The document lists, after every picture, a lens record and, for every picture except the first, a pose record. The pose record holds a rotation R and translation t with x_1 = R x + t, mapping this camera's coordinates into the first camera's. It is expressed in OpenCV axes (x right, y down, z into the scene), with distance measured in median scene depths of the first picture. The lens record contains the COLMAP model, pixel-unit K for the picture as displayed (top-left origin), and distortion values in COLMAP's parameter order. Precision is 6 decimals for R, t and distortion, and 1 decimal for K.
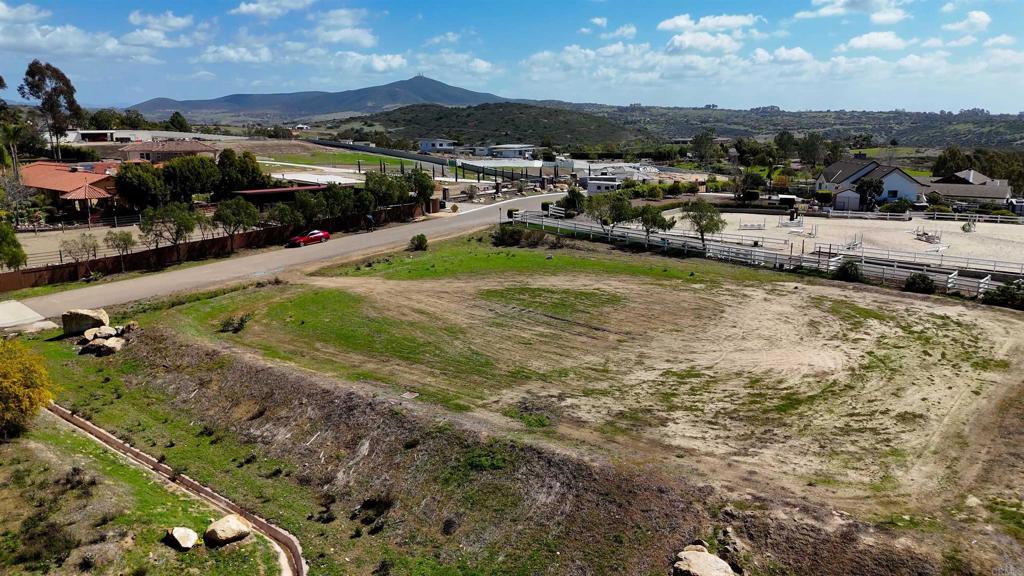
lens RADIAL K [[755.8, 0, 512.0], [0, 755.8, 288.0], [0, 0, 1]] dist [0.066651, -0.081966]
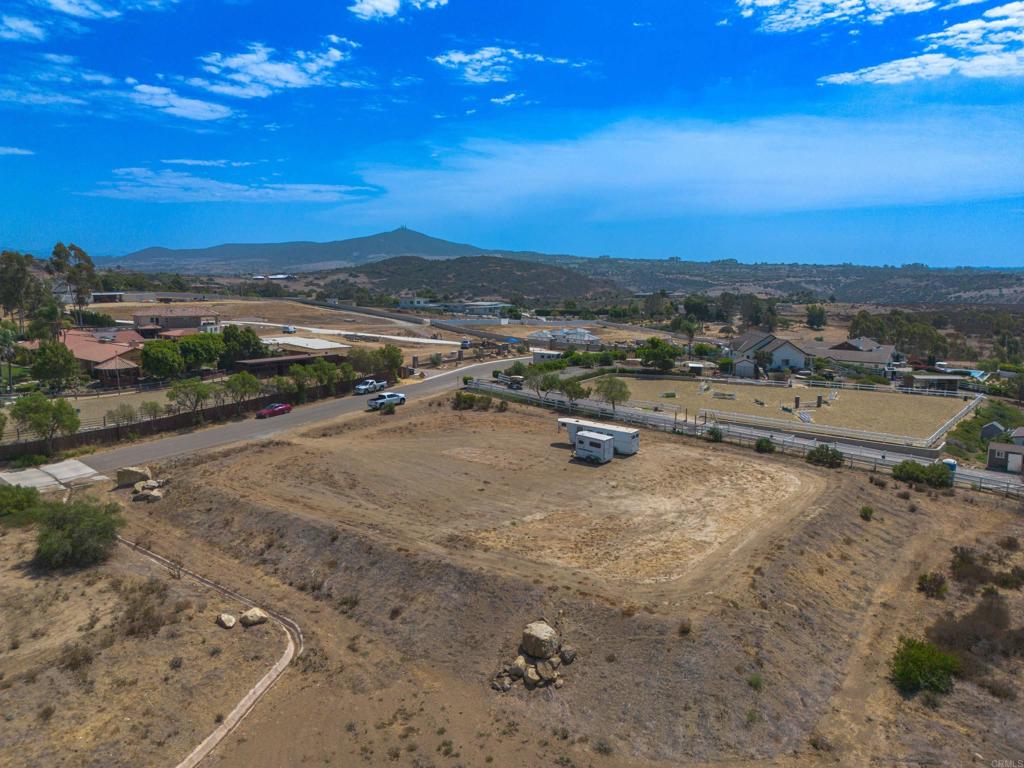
lens RADIAL K [[721.3, 0, 510.7], [0, 721.3, 379.9], [0, 0, 1]] dist [0.062730, -0.062166]
pose [[0.999577, 0.003153, 0.028899, 0.033198], [-0.001265, 0.997878, -0.065103, -0.022013], [-0.029043, 0.065039, 0.997460, -0.159161]]
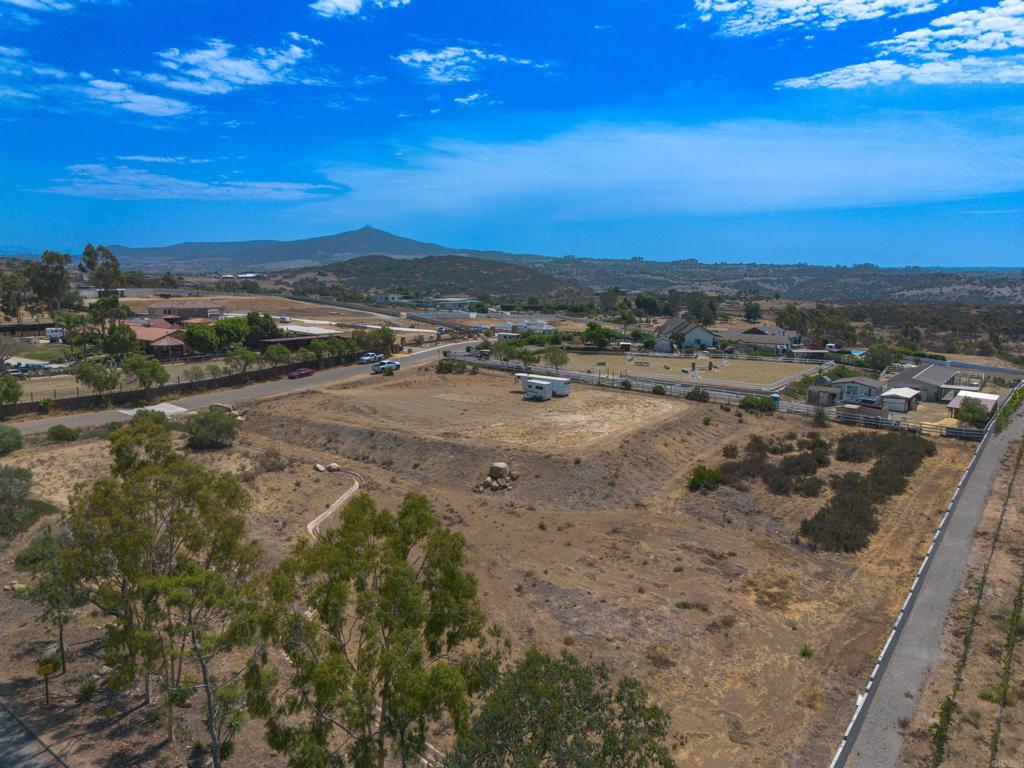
lens RADIAL K [[721.3, 0, 510.7], [0, 721.3, 379.9], [0, 0, 1]] dist [0.062730, -0.062166]
pose [[0.997128, -0.003545, 0.075650, 0.018492], [0.008414, 0.997906, -0.064138, 0.049746], [-0.075265, 0.064590, 0.995070, -0.470083]]
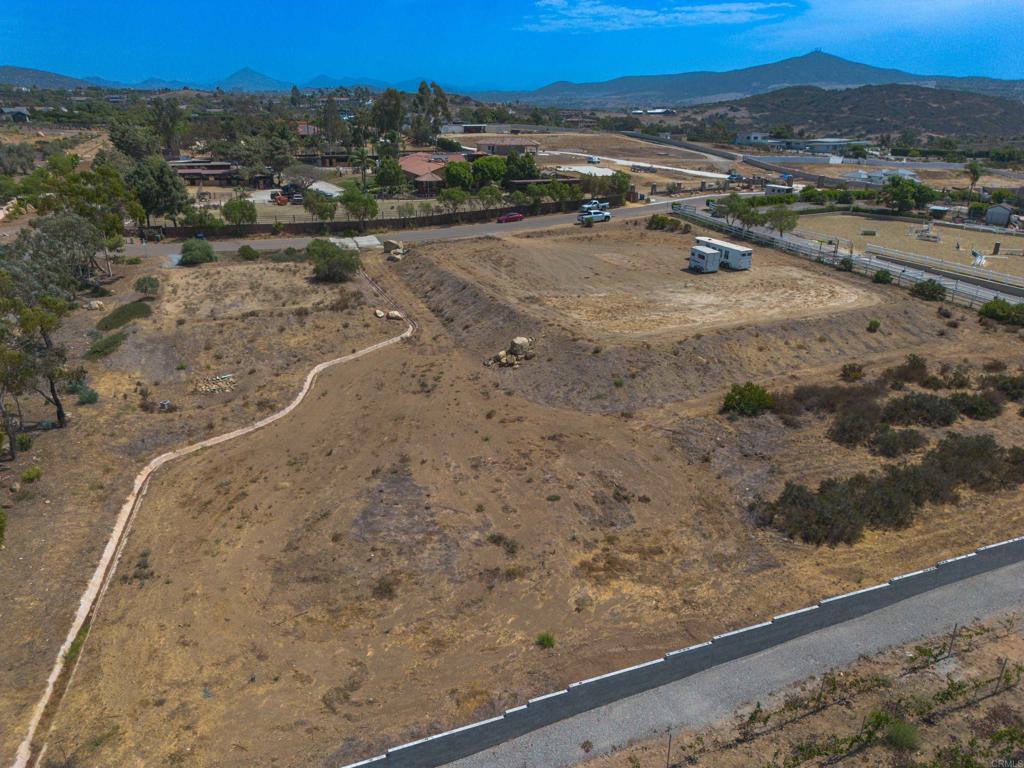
lens RADIAL K [[721.3, 0, 510.7], [0, 721.3, 379.9], [0, 0, 1]] dist [0.062730, -0.062166]
pose [[0.883175, 0.173489, -0.435779, 0.336370], [-0.106891, 0.979078, 0.173152, 0.013354], [0.456702, -0.106343, 0.883241, -0.325629]]
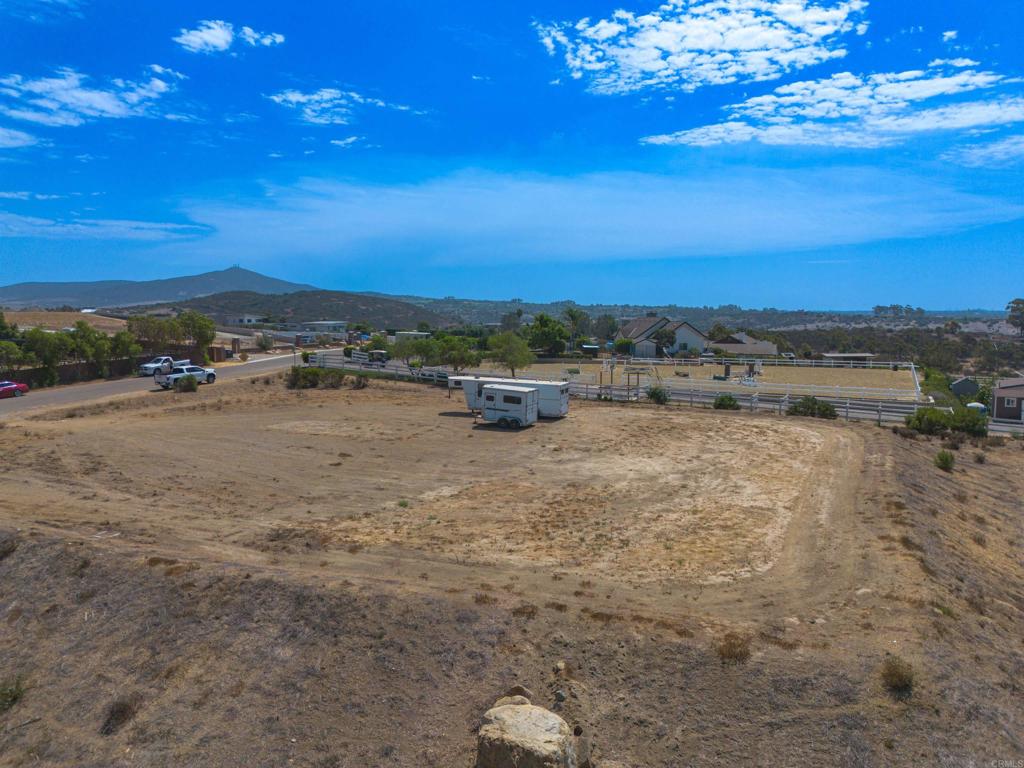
lens RADIAL K [[721.3, 0, 510.7], [0, 721.3, 379.9], [0, 0, 1]] dist [0.062730, -0.062166]
pose [[0.971144, -0.014340, 0.238060, 0.025128], [0.043829, 0.991921, -0.119045, 0.037960], [-0.234430, 0.126044, 0.963927, 0.097824]]
